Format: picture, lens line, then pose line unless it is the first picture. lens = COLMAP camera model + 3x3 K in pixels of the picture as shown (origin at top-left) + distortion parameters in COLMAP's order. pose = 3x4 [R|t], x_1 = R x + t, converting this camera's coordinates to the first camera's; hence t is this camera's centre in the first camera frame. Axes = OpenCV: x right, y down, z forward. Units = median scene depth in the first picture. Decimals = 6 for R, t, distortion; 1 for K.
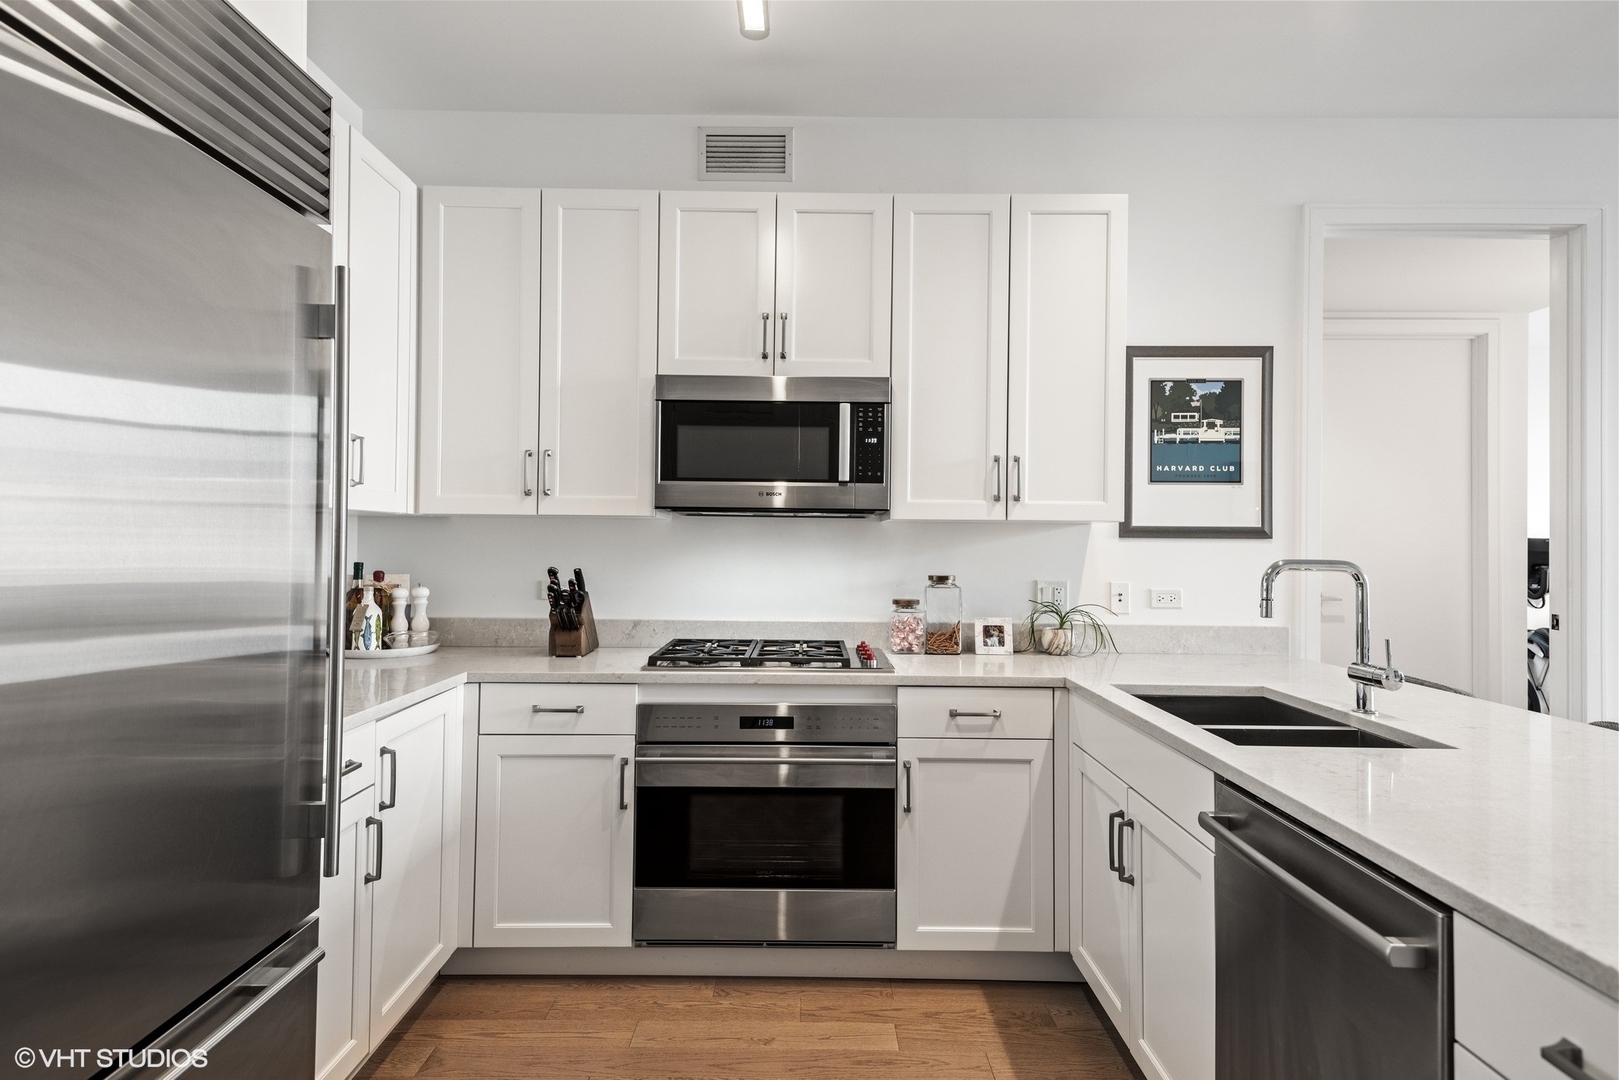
lens RADIAL K [[902.6, 0, 807.2], [0, 902.6, 526.3], [0, 0, 1]] dist [0.044925, -0.000983]
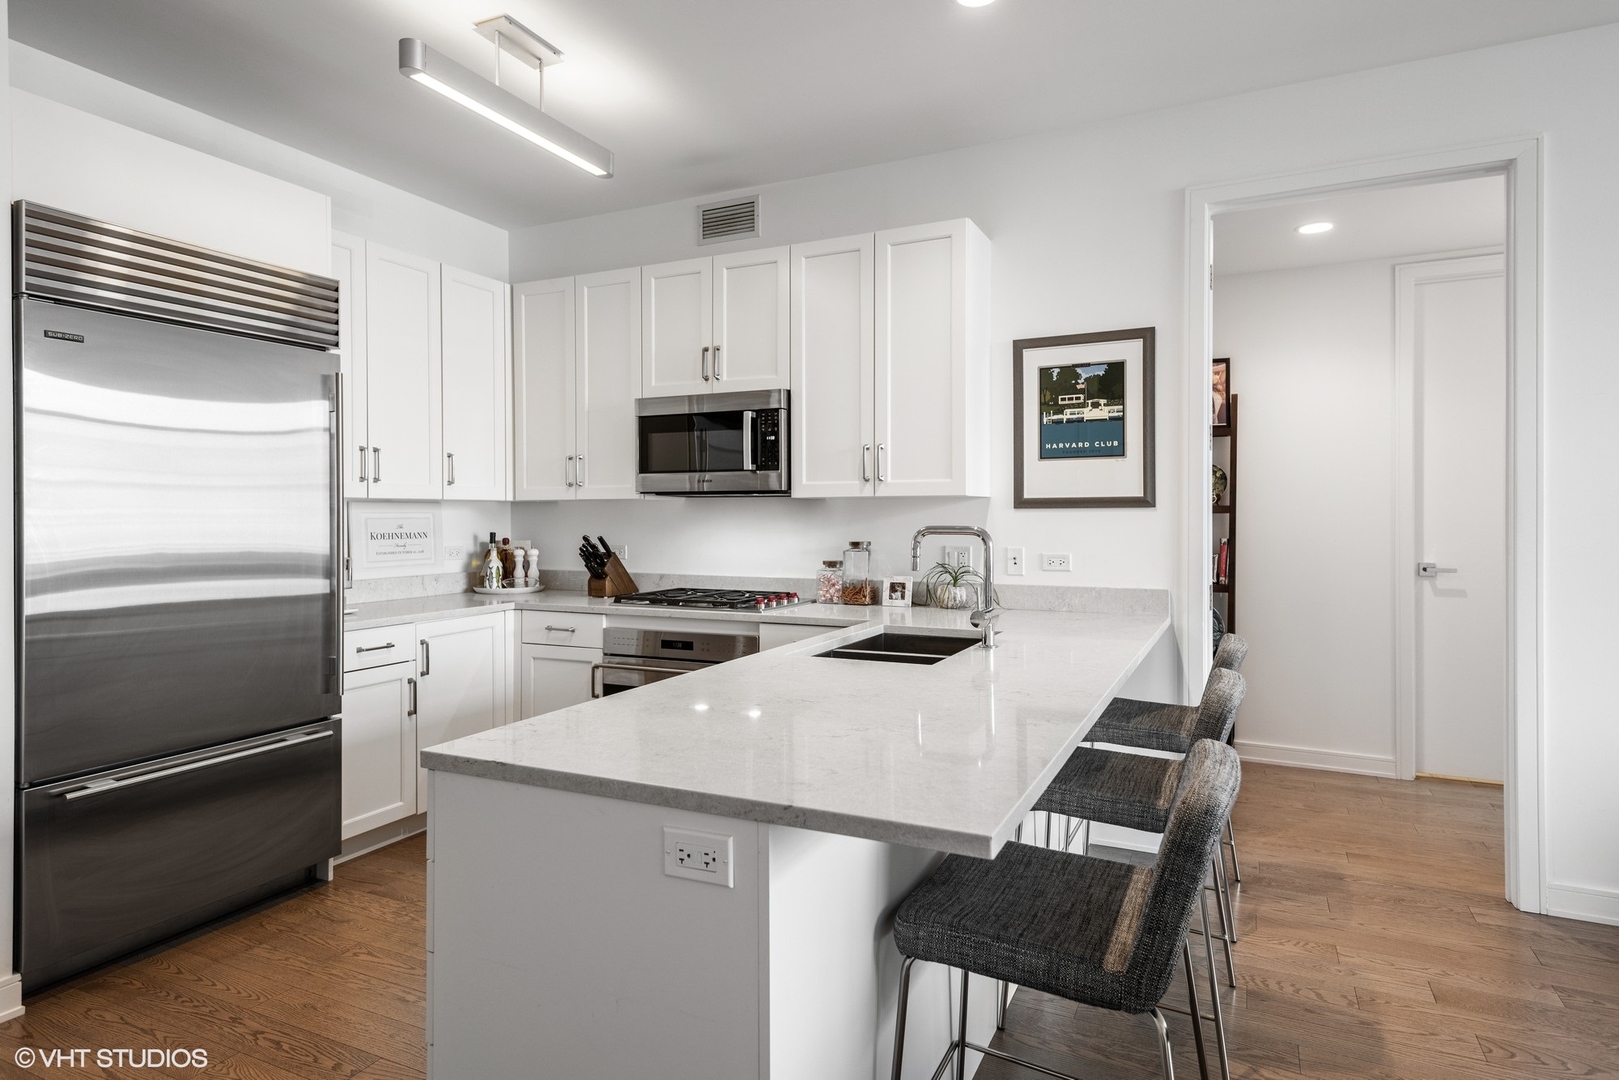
lens RADIAL K [[910.0, 0, 808.2], [0, 910.0, 515.8], [0, 0, 1]] dist [0.046538, -0.000214]
pose [[0.898158, -0.012033, -0.439508, 0.615907], [0.019640, 0.999726, 0.012764, 0.001825], [0.439233, -0.020096, 0.898148, -0.144673]]
